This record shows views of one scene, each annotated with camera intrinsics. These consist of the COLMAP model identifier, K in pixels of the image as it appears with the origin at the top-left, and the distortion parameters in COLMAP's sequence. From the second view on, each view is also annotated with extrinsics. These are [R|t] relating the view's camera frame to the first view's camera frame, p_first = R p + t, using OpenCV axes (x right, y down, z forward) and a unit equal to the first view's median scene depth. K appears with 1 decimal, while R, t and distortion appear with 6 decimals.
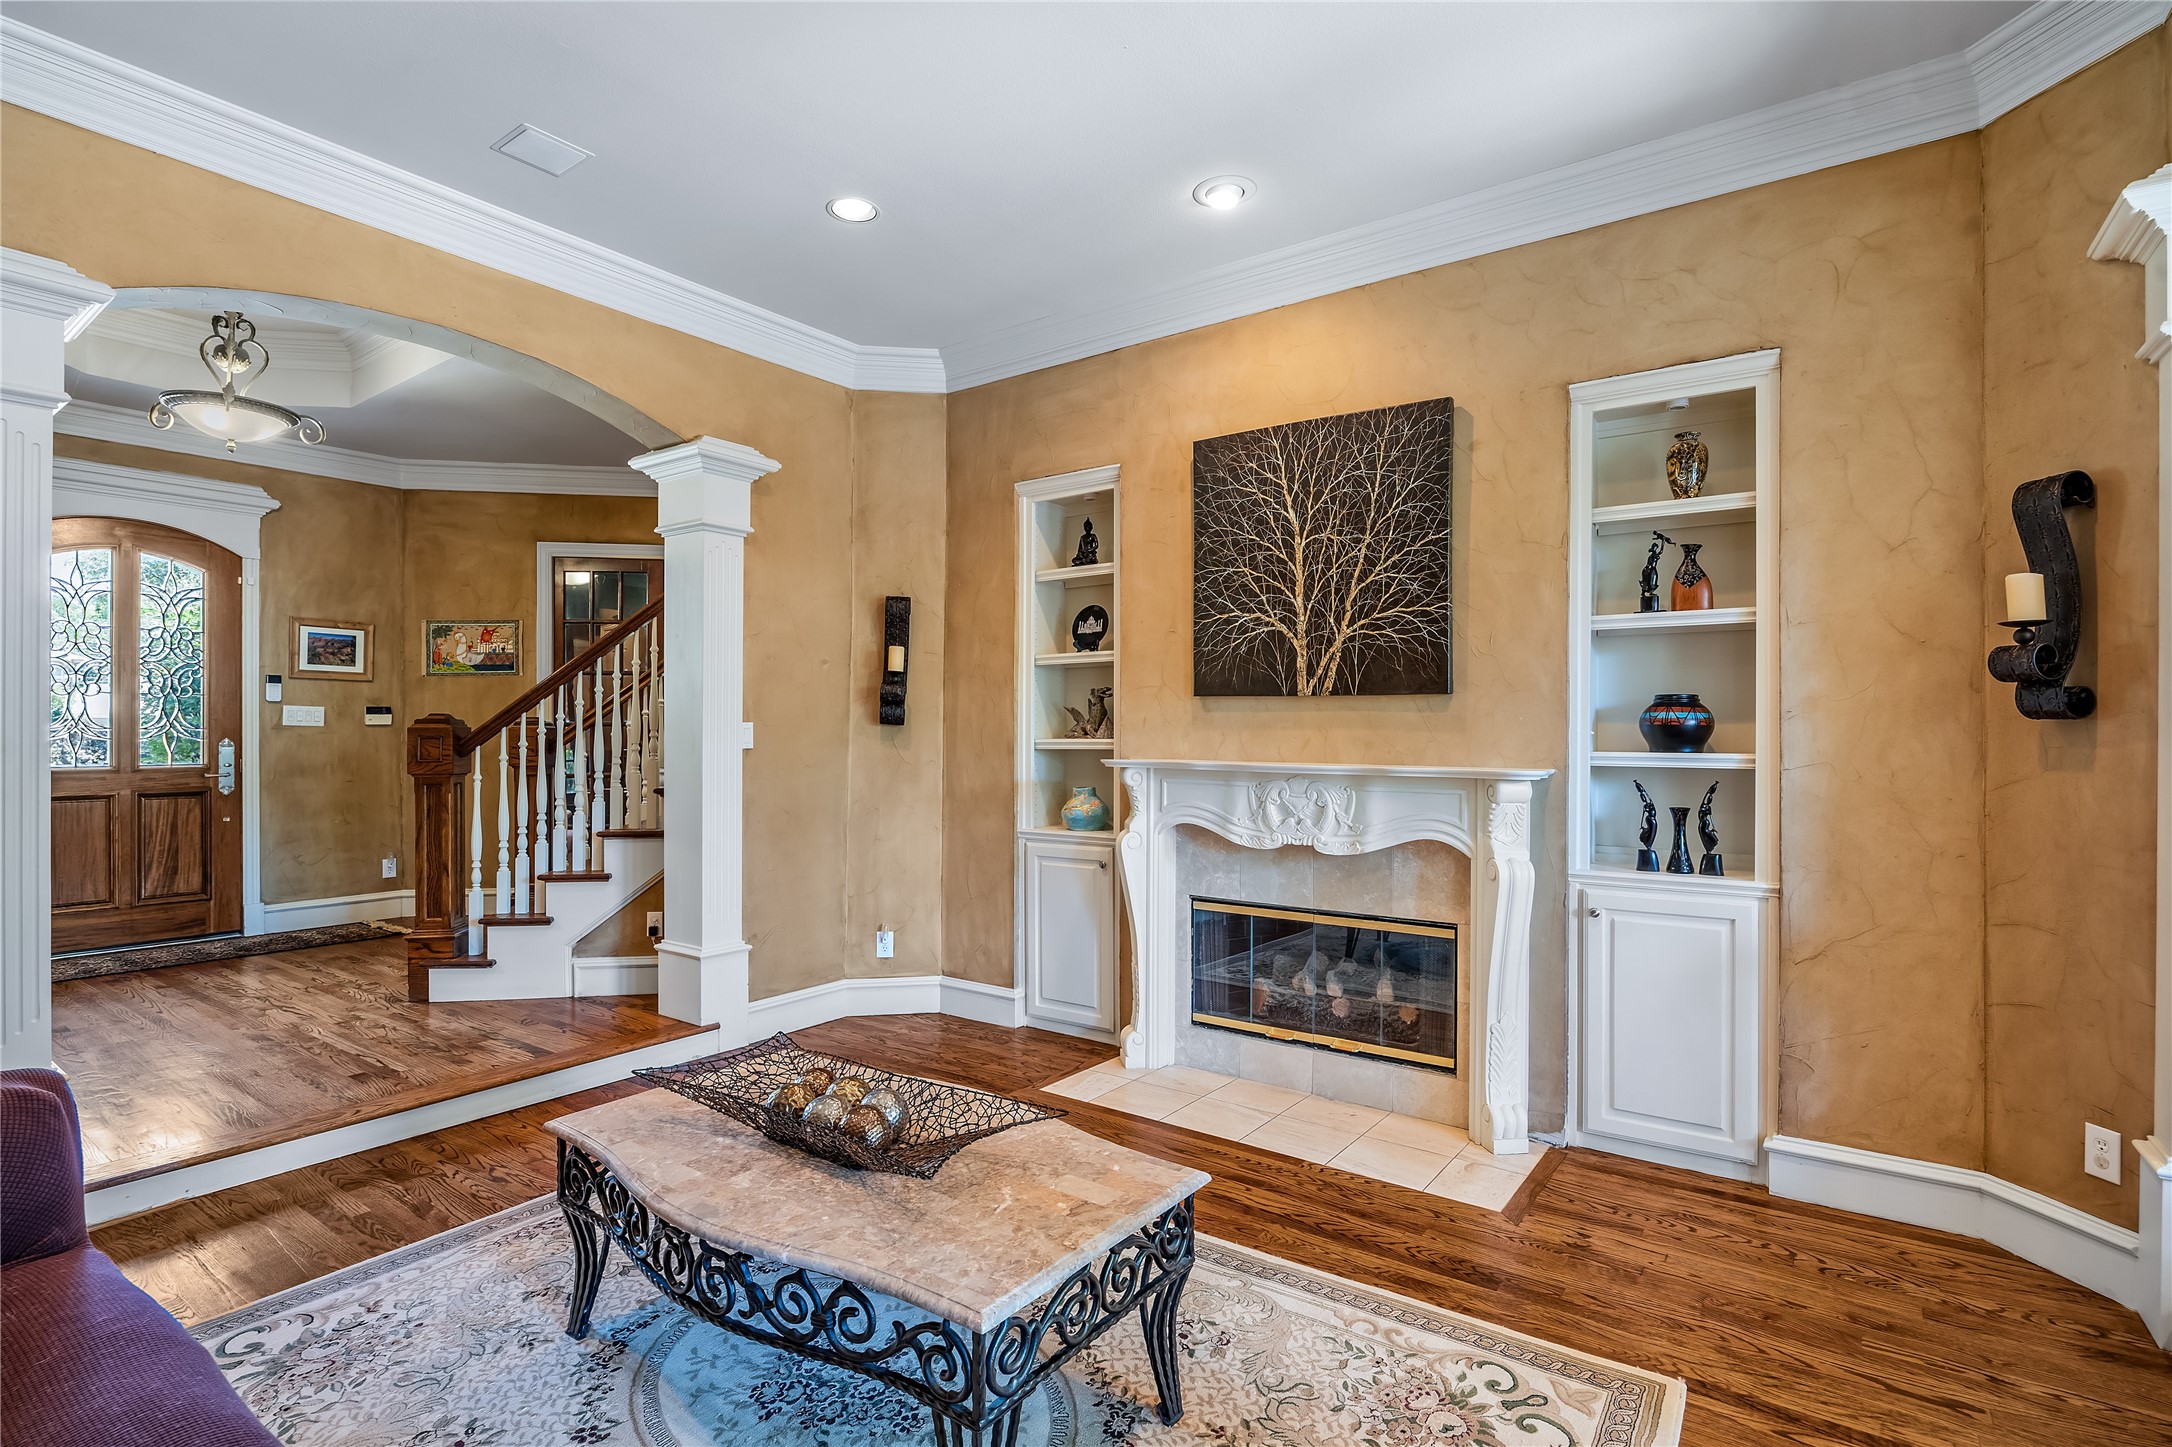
lens RADIAL K [[1117.9, 0, 1170.0], [0, 1117.9, 732.2], [0, 0, 1]] dist [-0.022296, 0.000614]
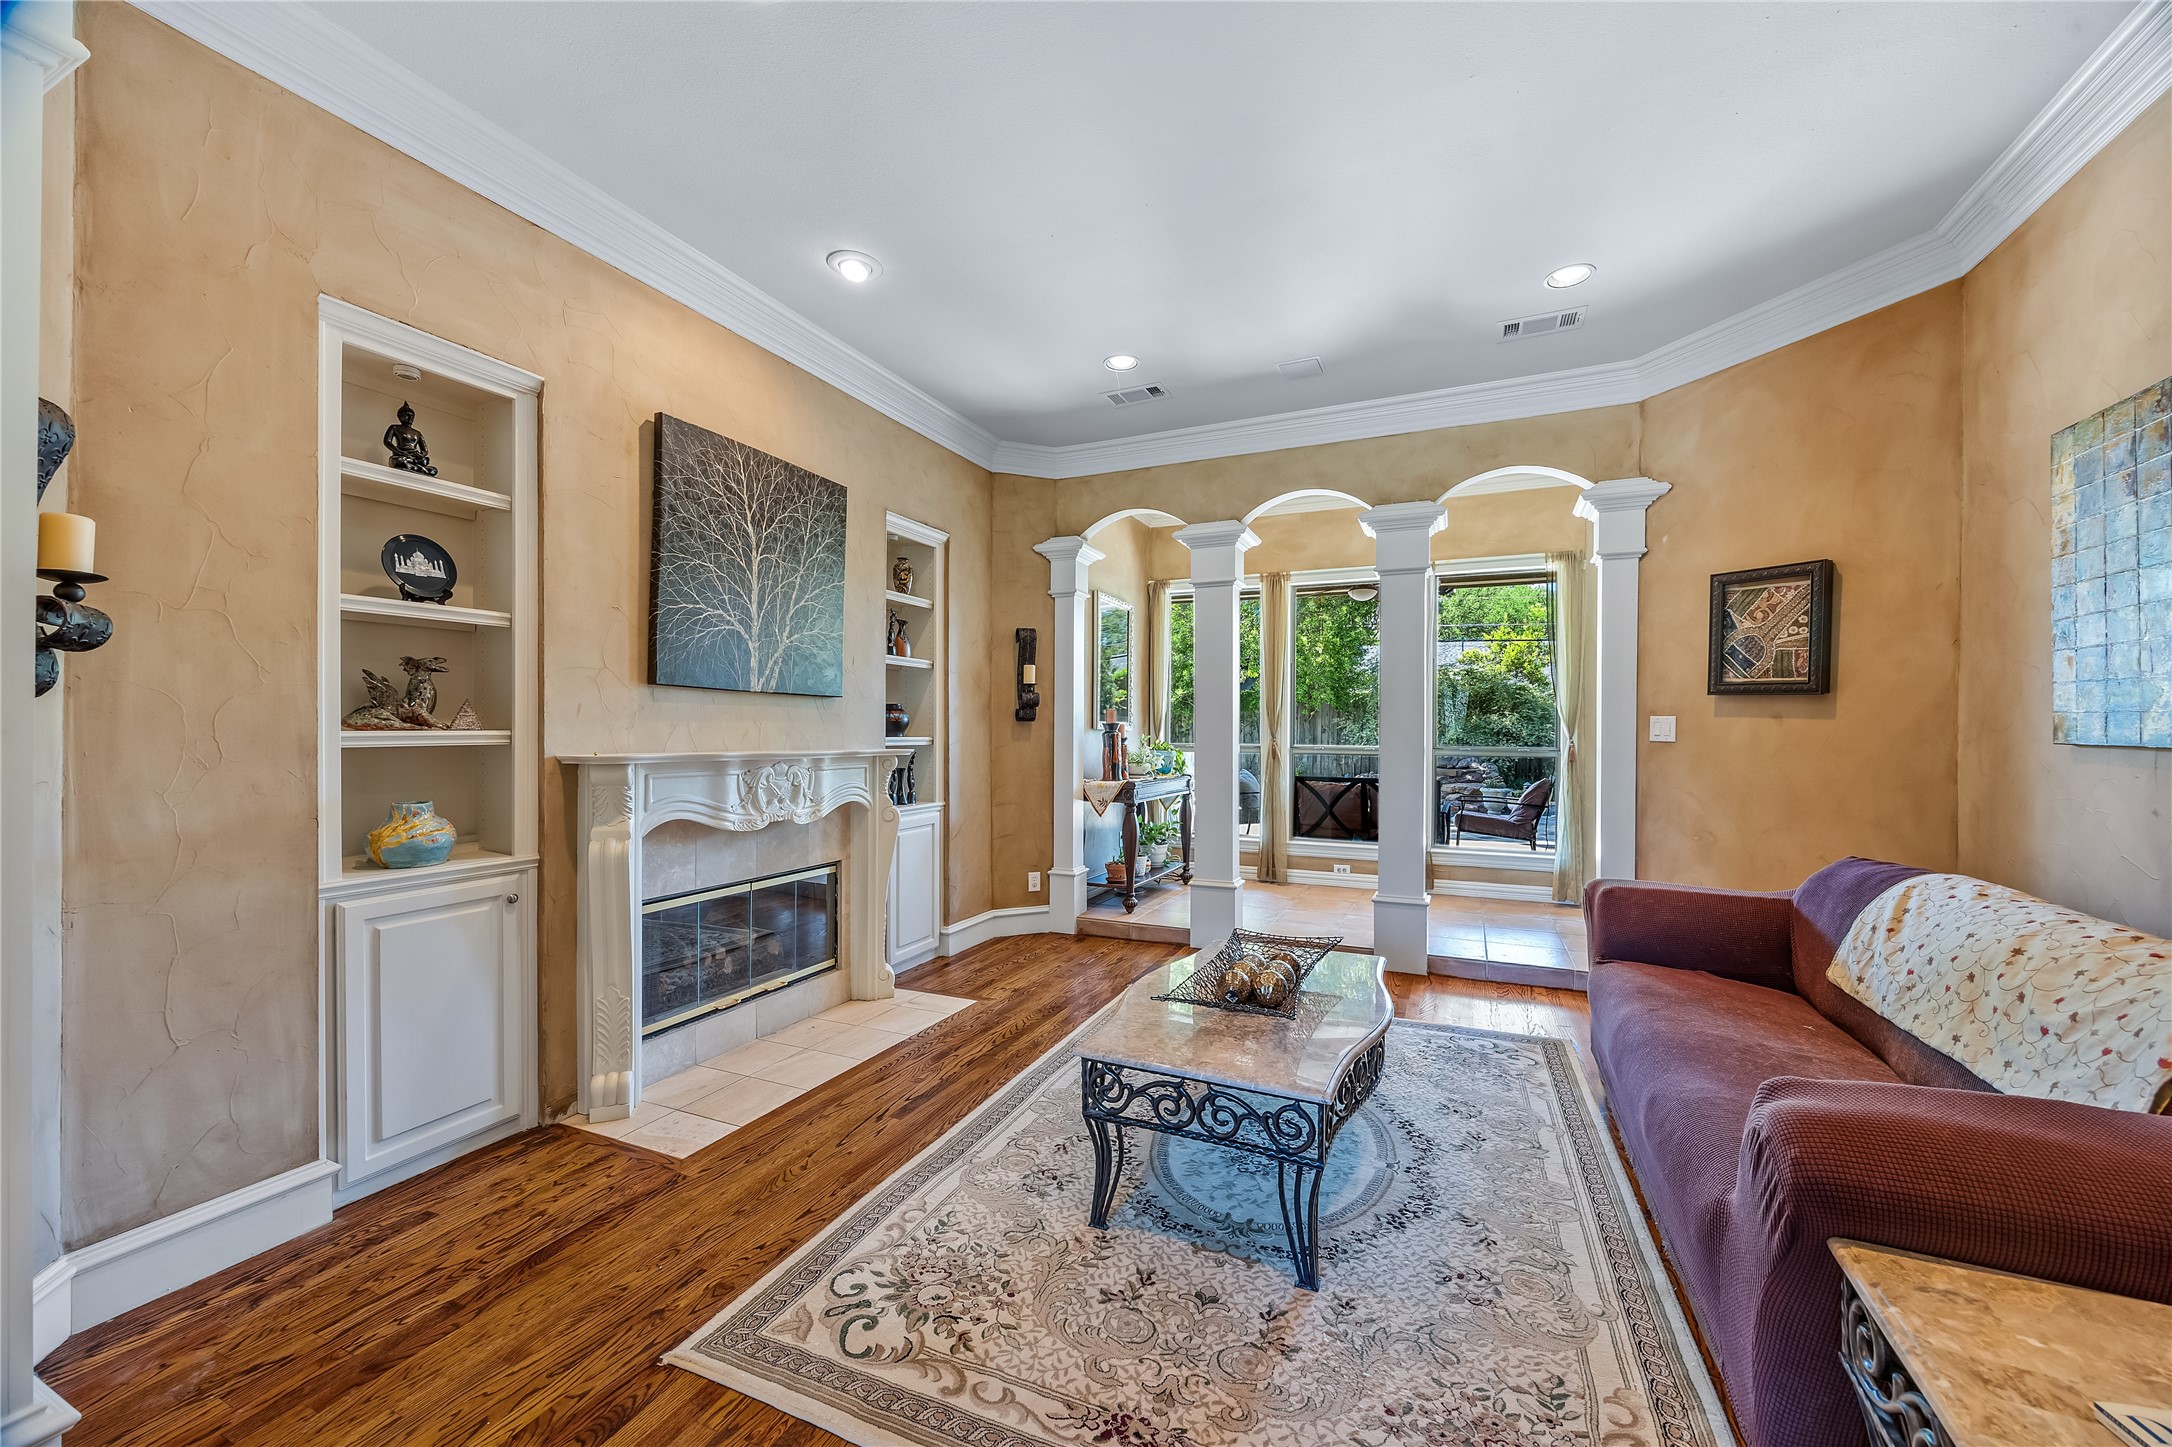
lens RADIAL K [[828.9, 0, 1094.5], [0, 828.9, 732.0], [0, 0, 1]] dist [-0.004863, 0.000859]
pose [[-0.201044, -0.005391, 0.979567, -0.810169], [-0.005831, 0.999974, 0.004306, 0.002703], [-0.979565, -0.004846, -0.201070, 0.868691]]
